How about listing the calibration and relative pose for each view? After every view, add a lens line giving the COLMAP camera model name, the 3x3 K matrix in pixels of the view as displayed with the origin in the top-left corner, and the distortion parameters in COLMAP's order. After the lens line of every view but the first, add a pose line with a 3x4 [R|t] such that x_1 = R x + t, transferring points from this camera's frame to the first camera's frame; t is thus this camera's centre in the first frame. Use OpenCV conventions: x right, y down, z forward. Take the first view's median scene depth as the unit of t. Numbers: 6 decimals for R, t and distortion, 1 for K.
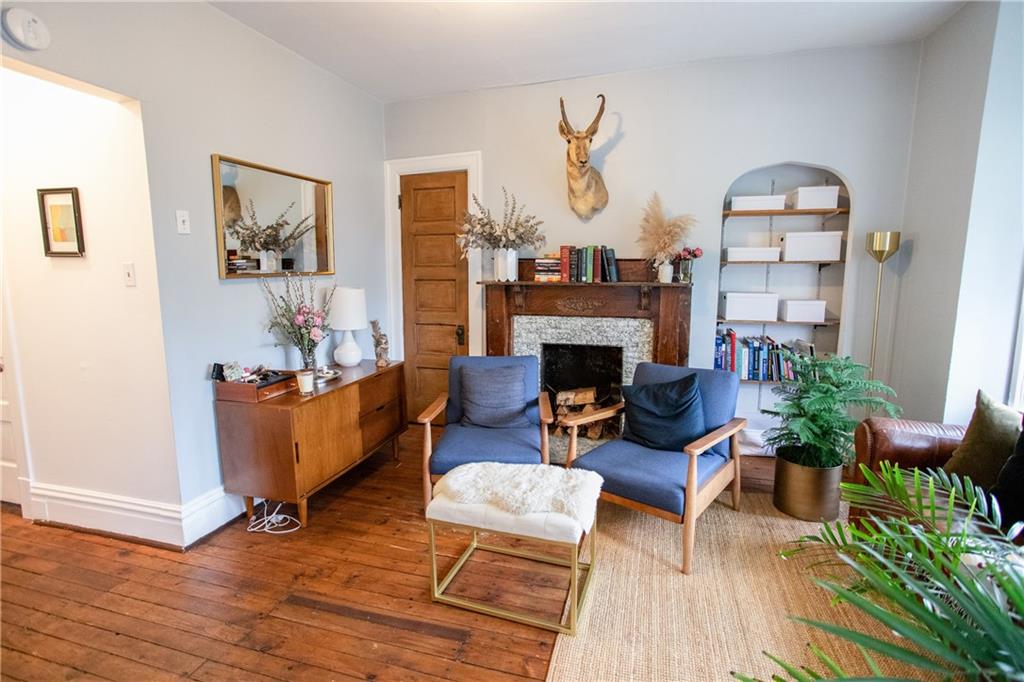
lens RADIAL K [[493.2, 0, 512.6], [0, 493.2, 329.1], [0, 0, 1]] dist [-0.049843, 0.031837]
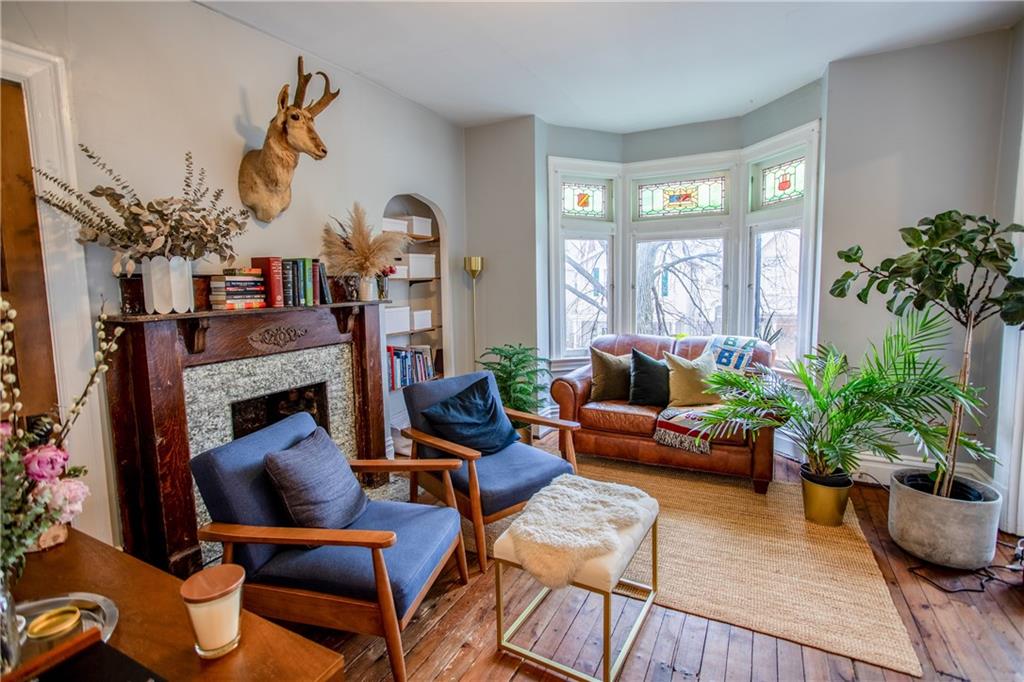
lens RADIAL K [[493.2, 0, 512.6], [0, 493.2, 329.1], [0, 0, 1]] dist [-0.049843, 0.031837]
pose [[0.193409, -0.095702, 0.976439, -0.508269], [0.140921, 0.987621, 0.068884, -0.062410], [-0.970945, 0.124278, 0.204502, 0.504742]]
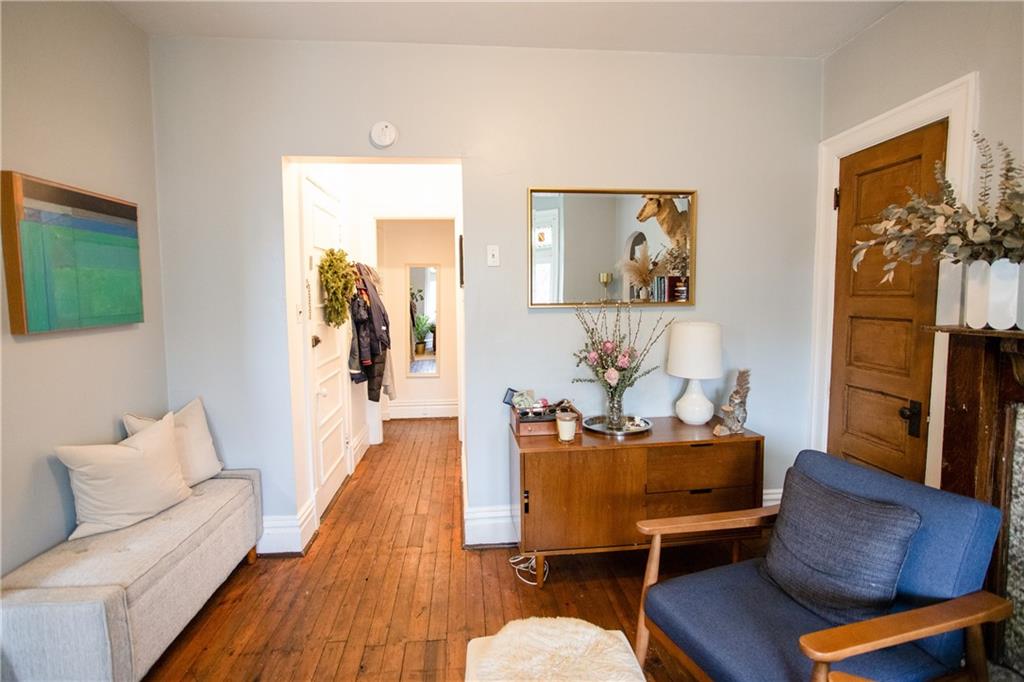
lens RADIAL K [[493.2, 0, 512.6], [0, 493.2, 329.1], [0, 0, 1]] dist [-0.049843, 0.031837]
pose [[0.378370, 0.066740, -0.923245, 0.252181], [-0.112754, 0.993293, 0.025594, -0.058604], [0.918761, 0.094416, 0.383358, 0.412351]]
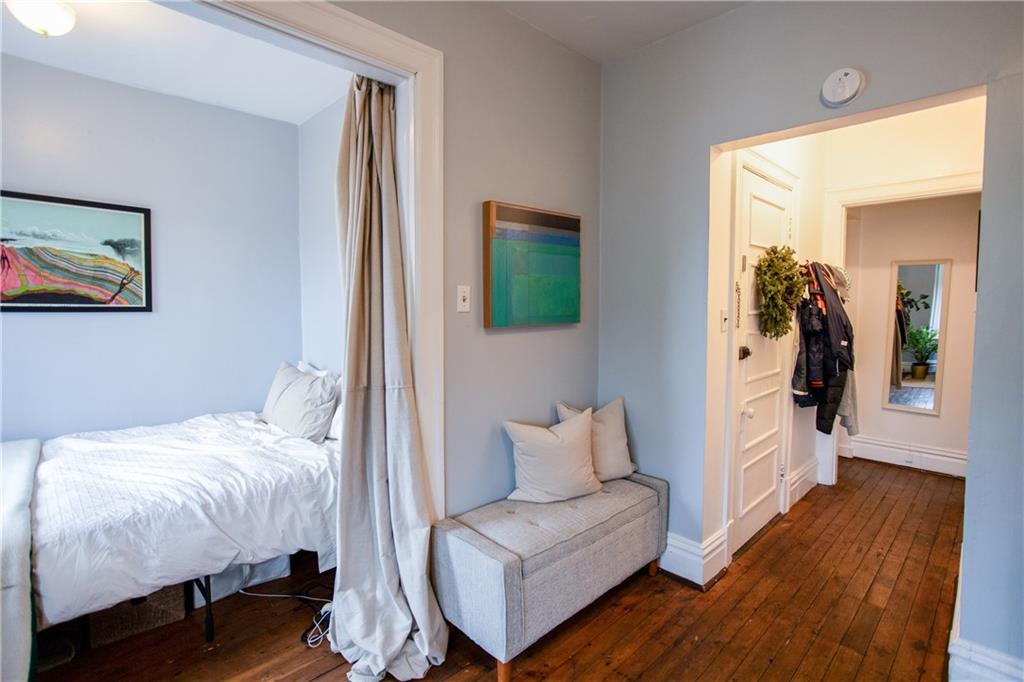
lens RADIAL K [[493.2, 0, 512.6], [0, 493.2, 329.1], [0, 0, 1]] dist [-0.049843, 0.031837]
pose [[-0.489740, 0.054002, -0.870195, 0.155581], [-0.112974, 0.985735, 0.124753, -0.065646], [0.864518, 0.159406, -0.476653, 0.468142]]
